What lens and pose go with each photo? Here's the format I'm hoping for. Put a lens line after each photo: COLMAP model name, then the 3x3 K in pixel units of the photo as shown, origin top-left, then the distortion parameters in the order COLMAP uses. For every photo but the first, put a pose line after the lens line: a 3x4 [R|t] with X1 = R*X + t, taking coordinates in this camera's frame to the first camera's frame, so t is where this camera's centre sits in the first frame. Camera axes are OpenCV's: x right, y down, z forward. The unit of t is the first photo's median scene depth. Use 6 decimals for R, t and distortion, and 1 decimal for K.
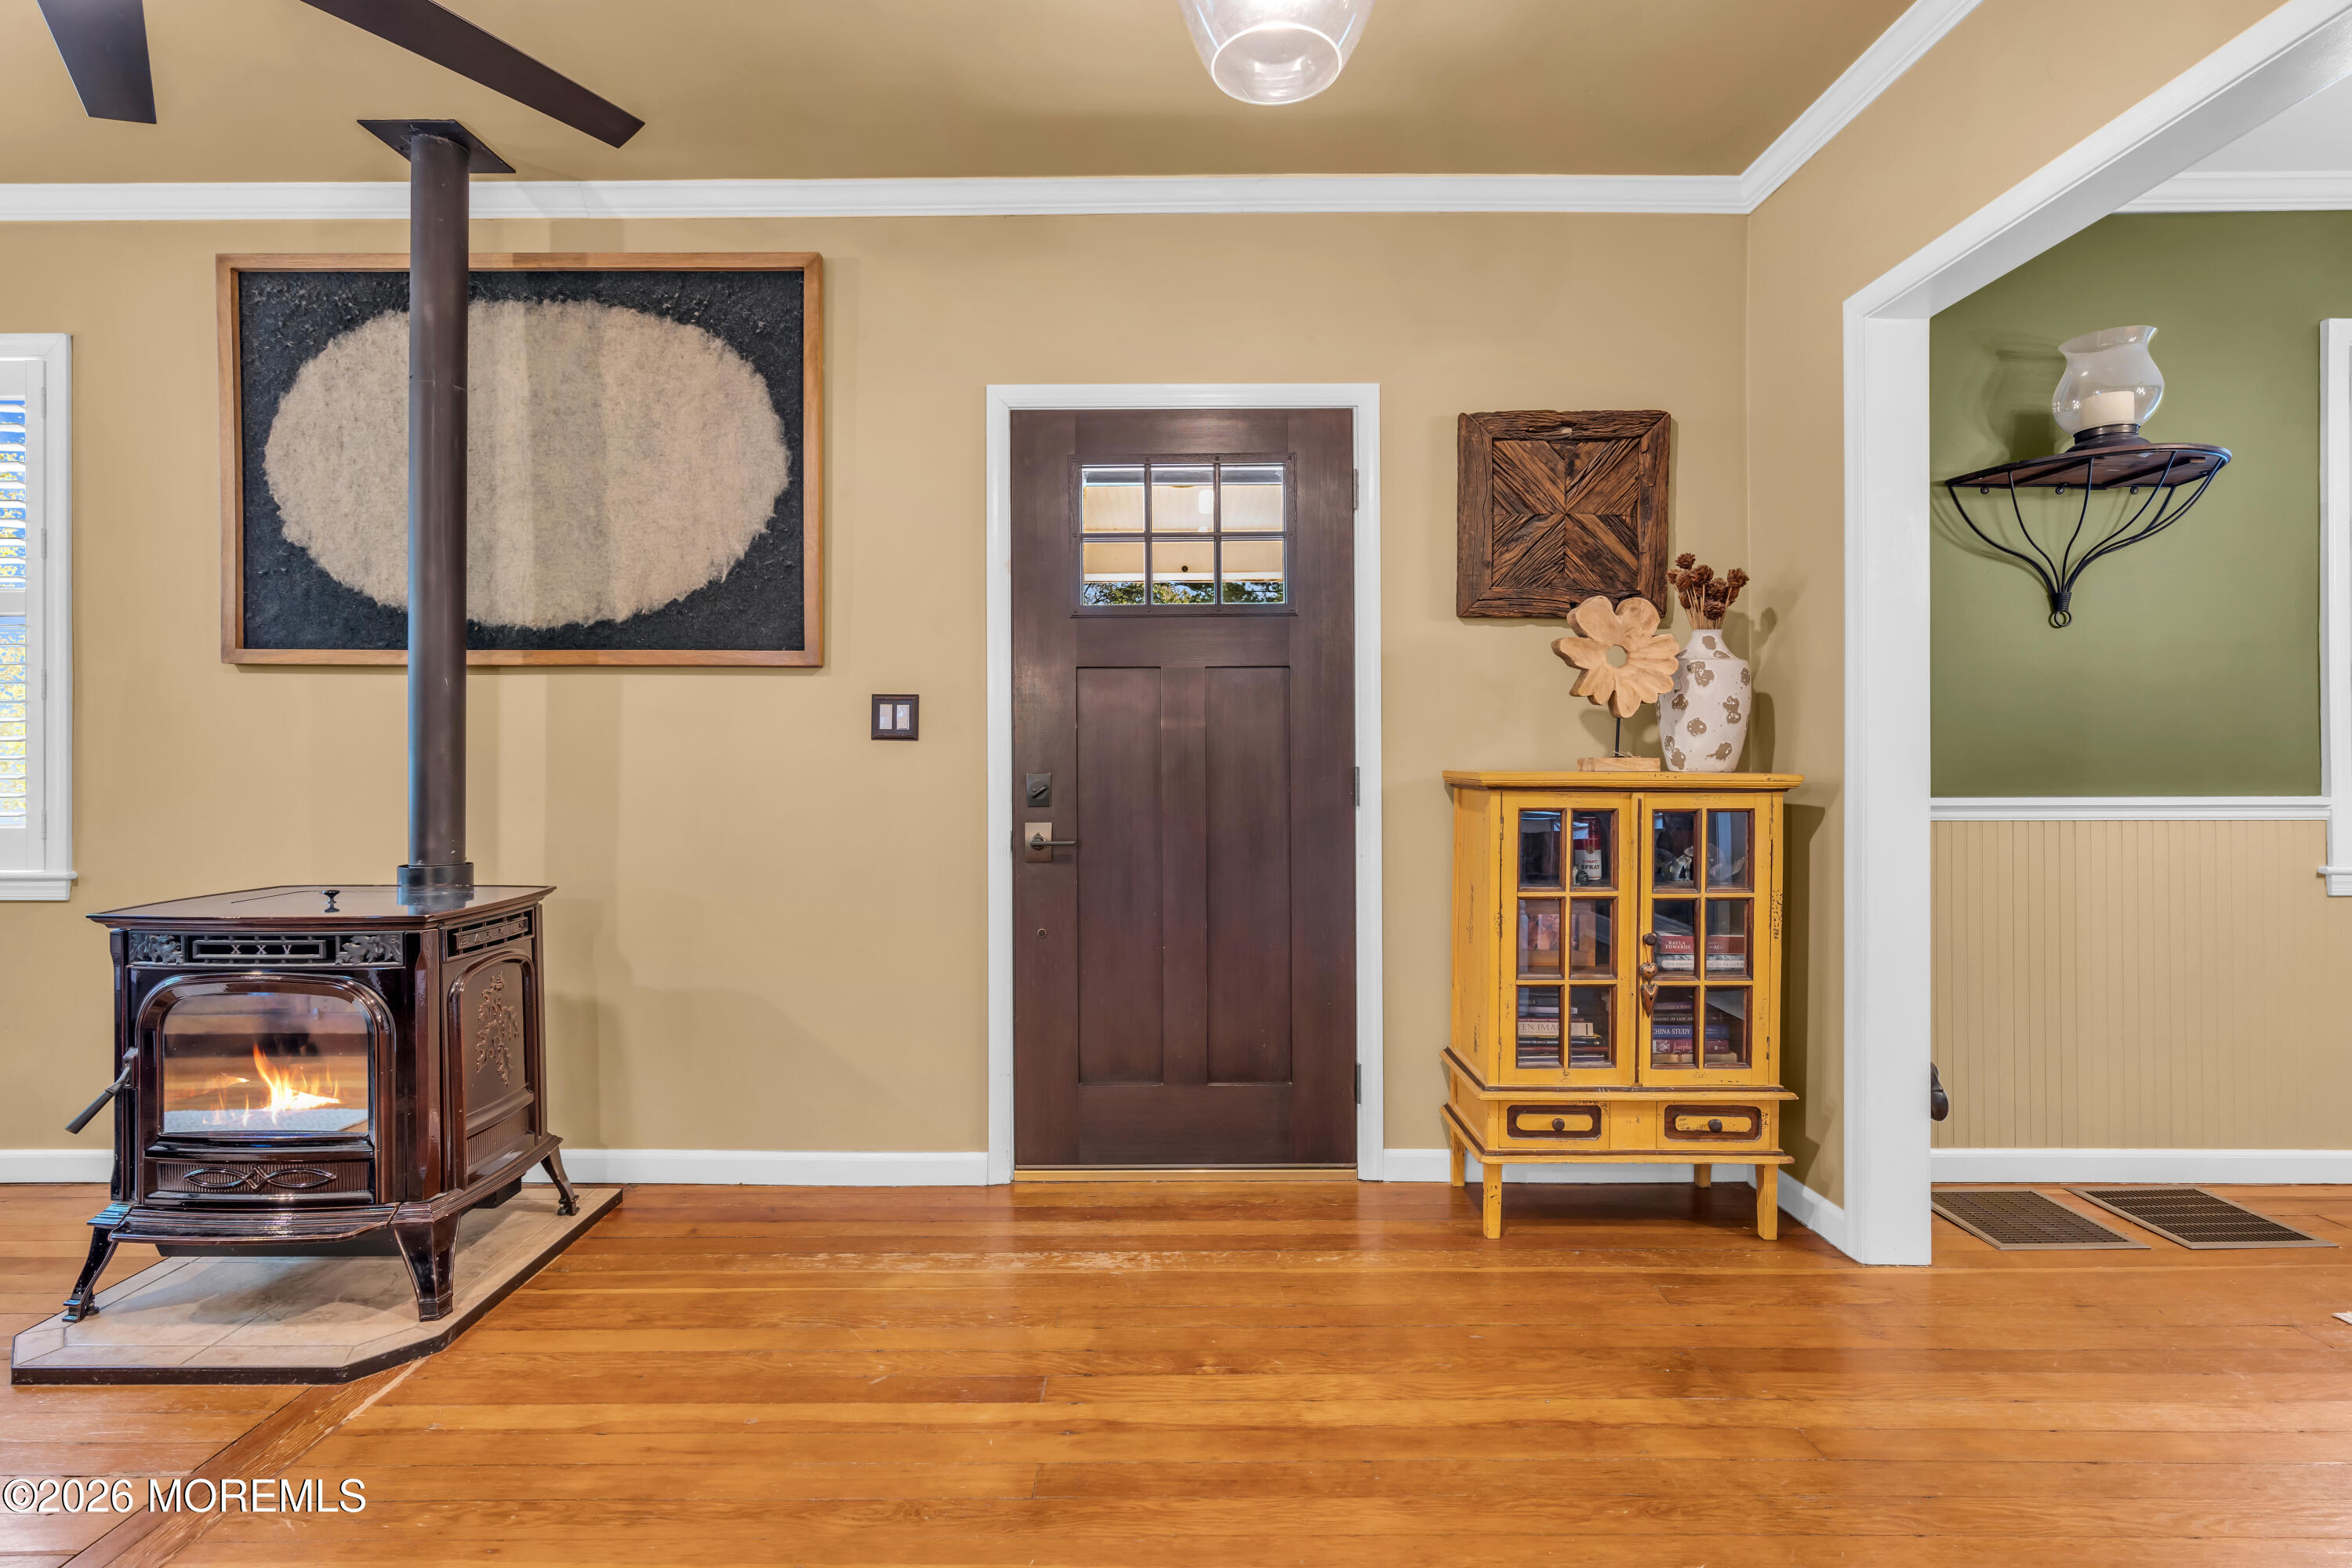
lens RADIAL K [[1081.7, 0, 1165.1], [0, 1081.7, 771.5], [0, 0, 1]] dist [-0.006676, 0.000313]
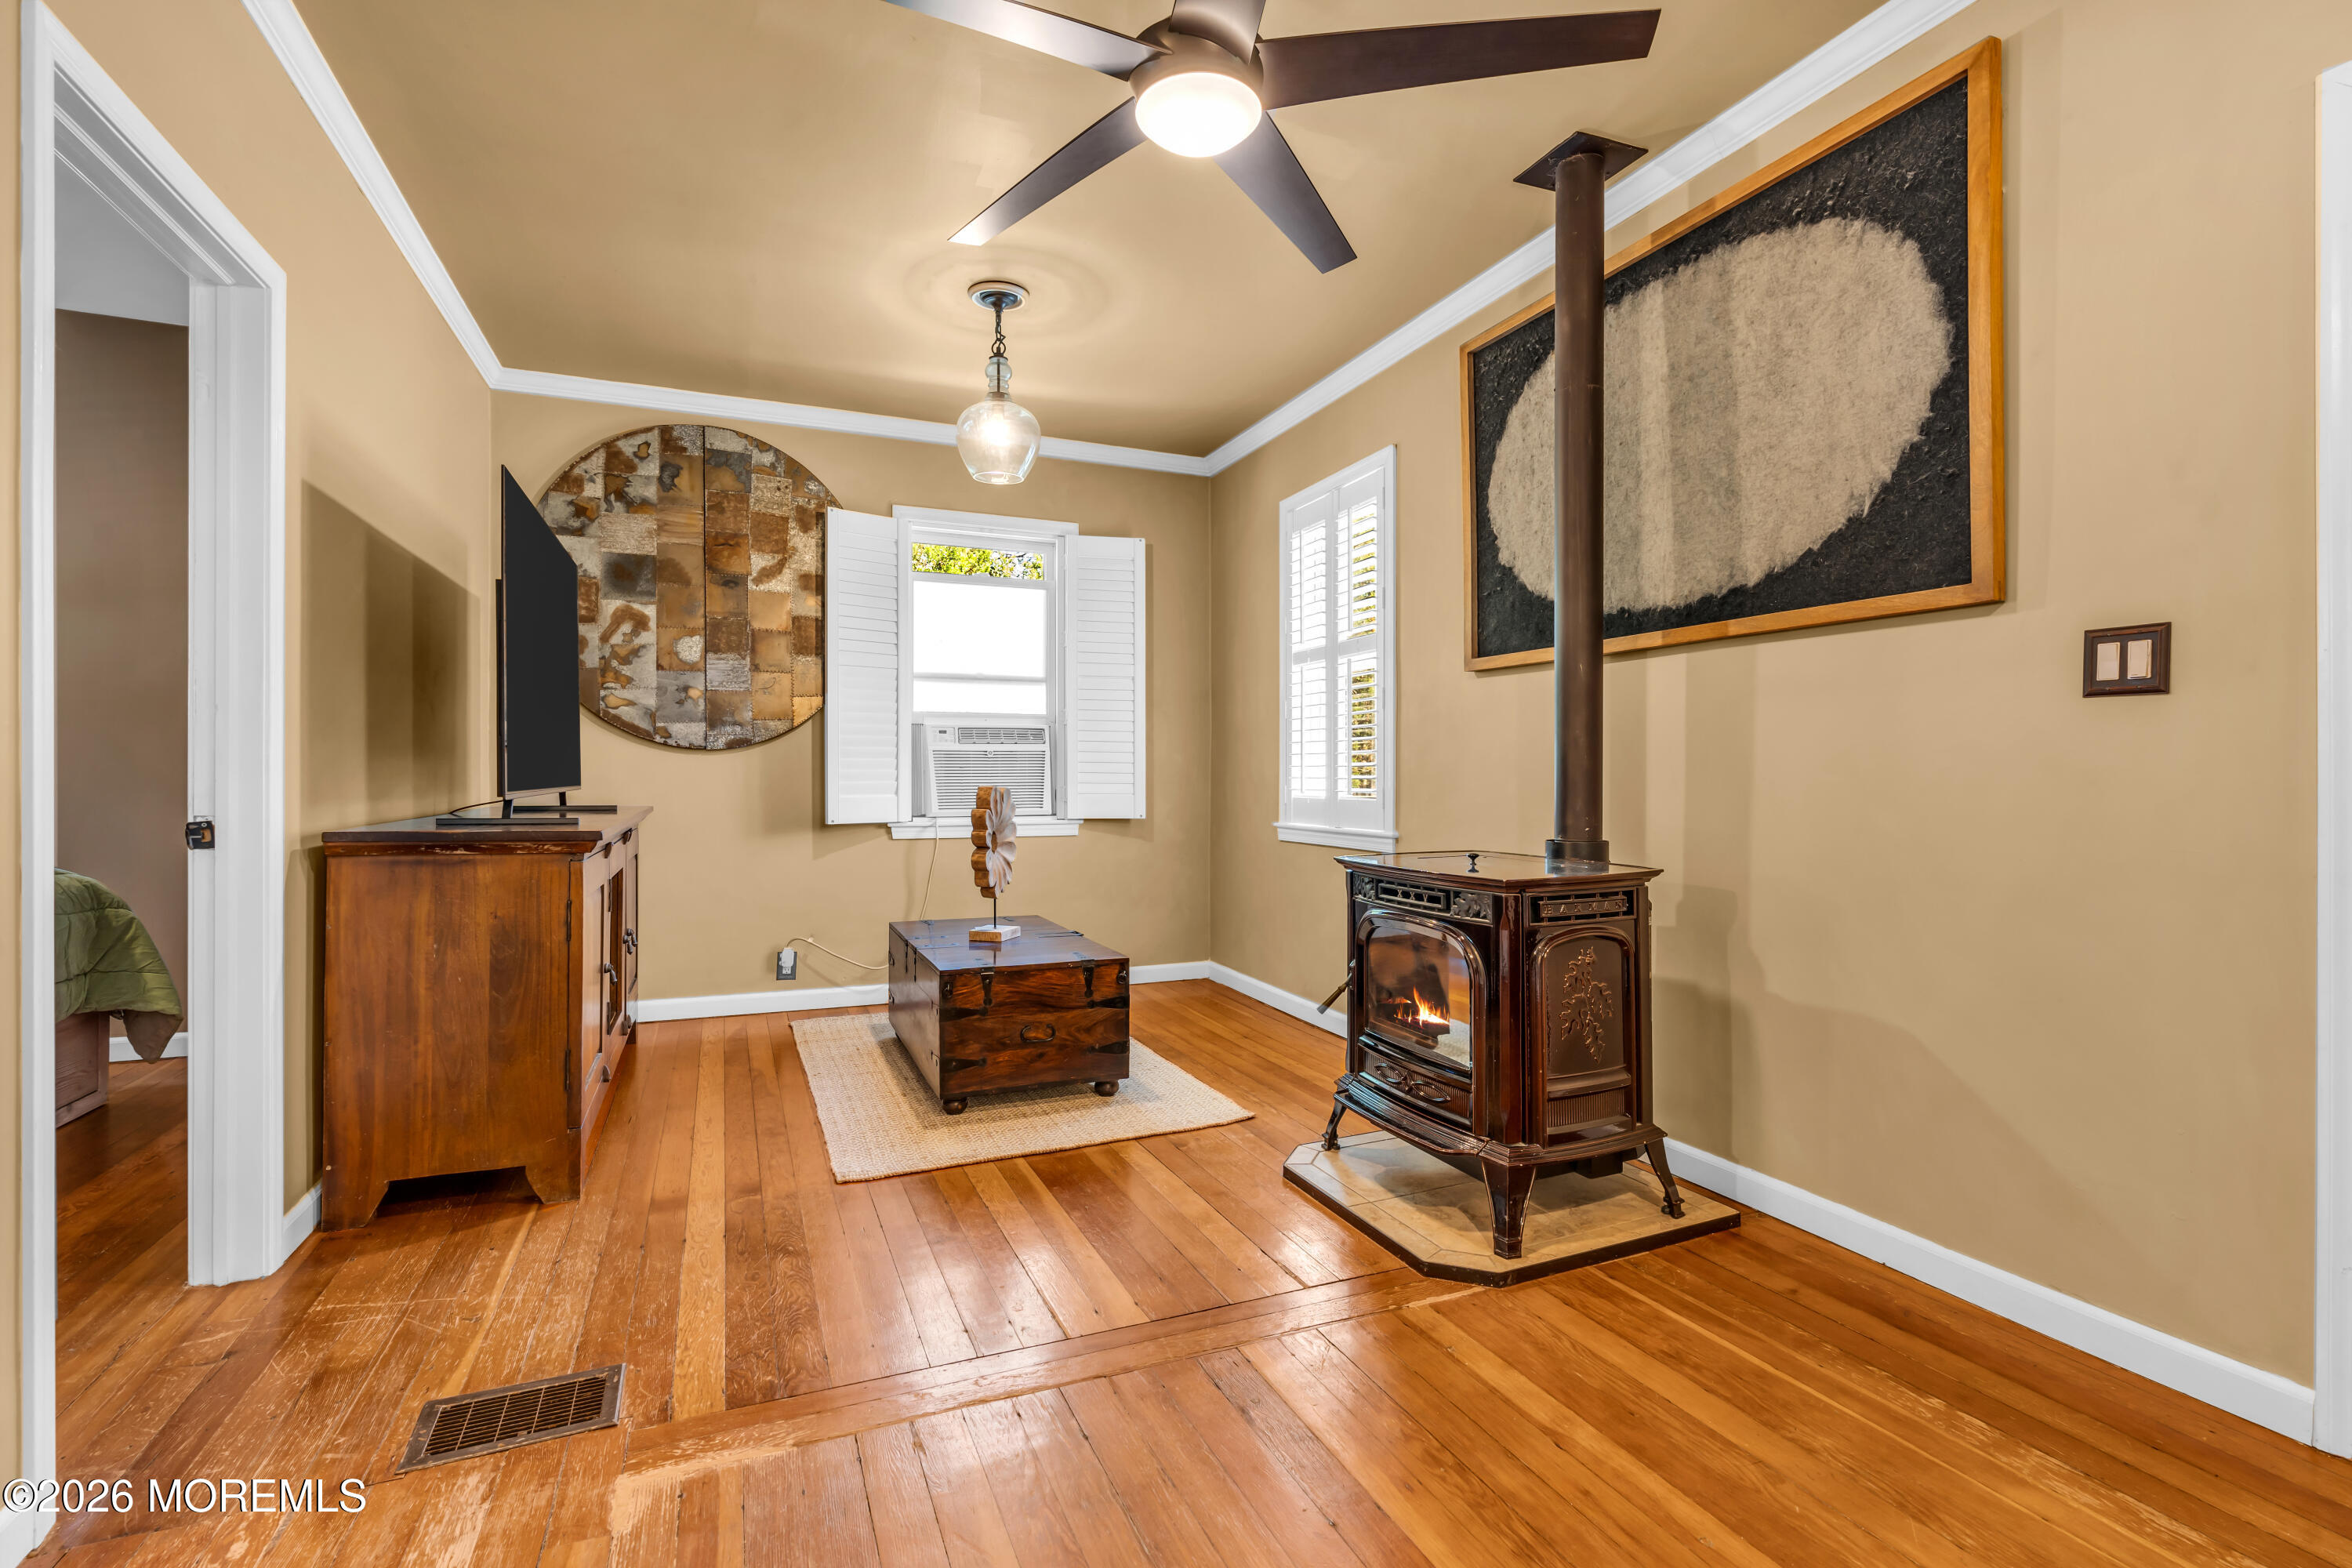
lens RADIAL K [[1048.3, 0, 1170.4], [0, 1048.3, 774.6], [0, 0, 1]] dist [-0.002594, 0.000545]
pose [[0.392209, -0.000036, -0.919876, 0.112652], [-0.003848, 0.999991, -0.001680, 0.023263], [0.919868, 0.004198, 0.392206, 0.210985]]
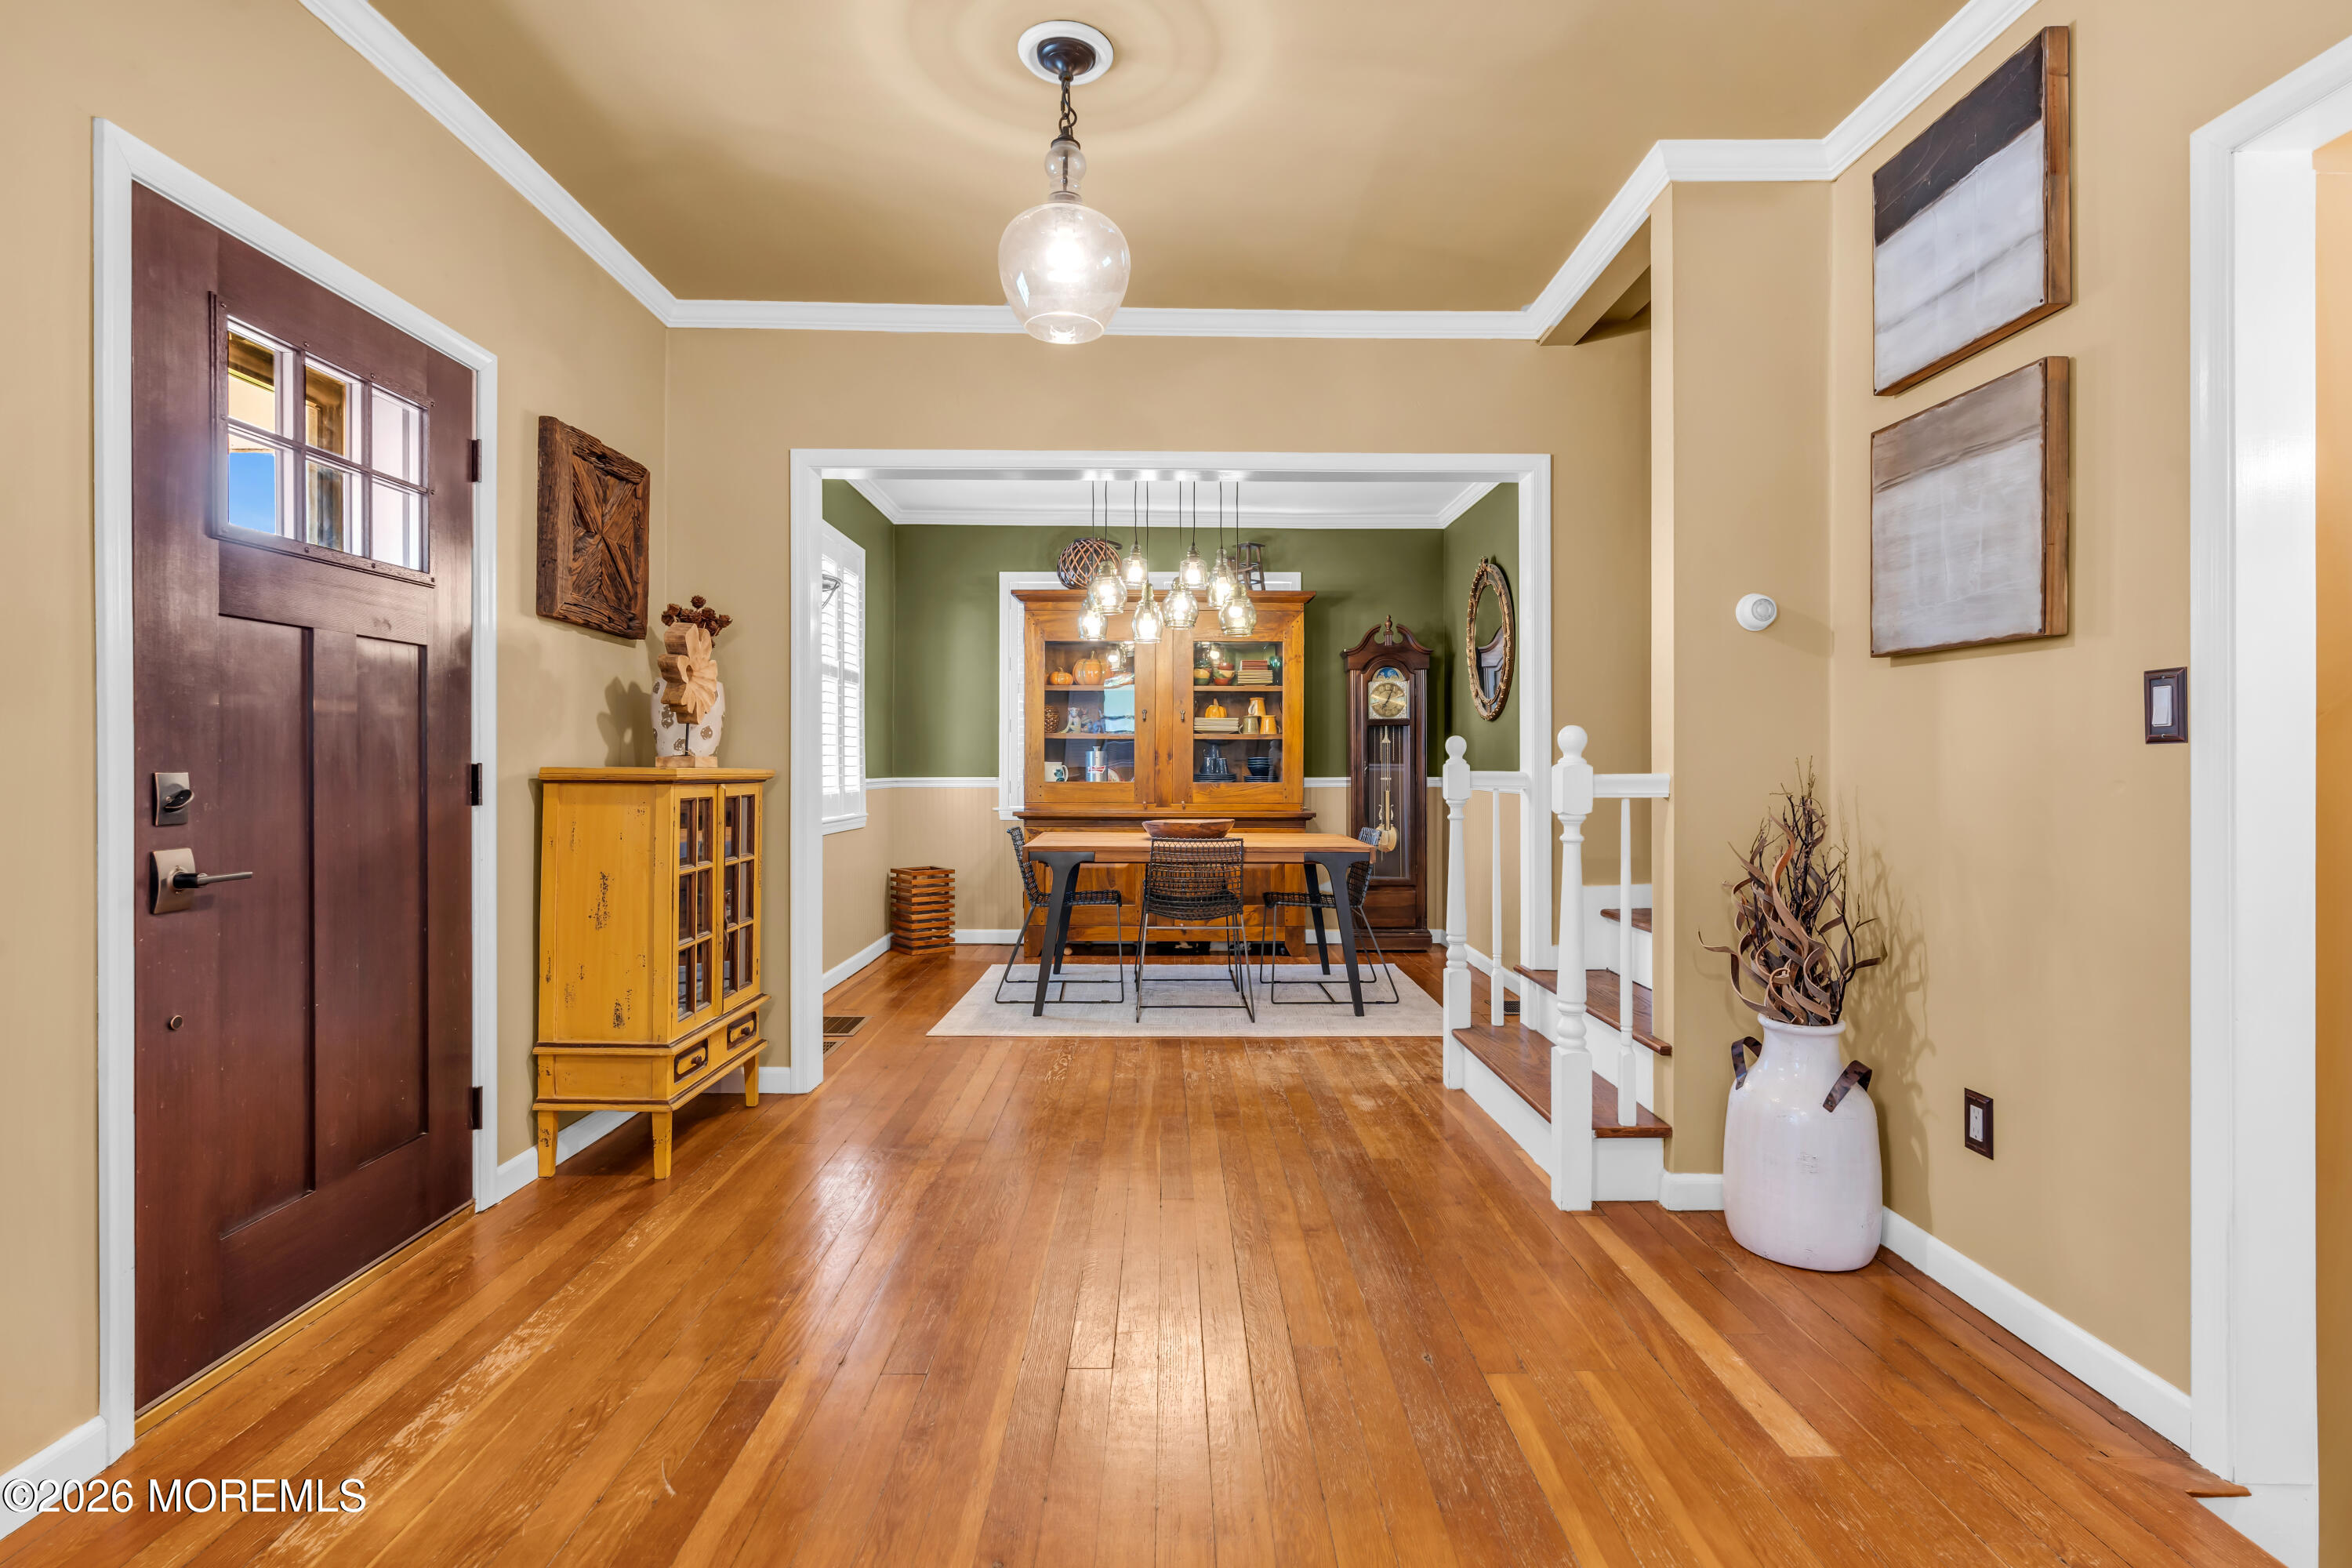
lens RADIAL K [[1138.8, 0, 1166.6], [0, 1138.8, 764.2], [0, 0, 1]] dist [-0.003346, 0.000537]
pose [[-0.008834, 0.001984, 0.999959, -0.791187], [0.001839, 0.999996, -0.001967, -0.000296], [-0.999959, 0.001822, -0.008837, 0.423311]]
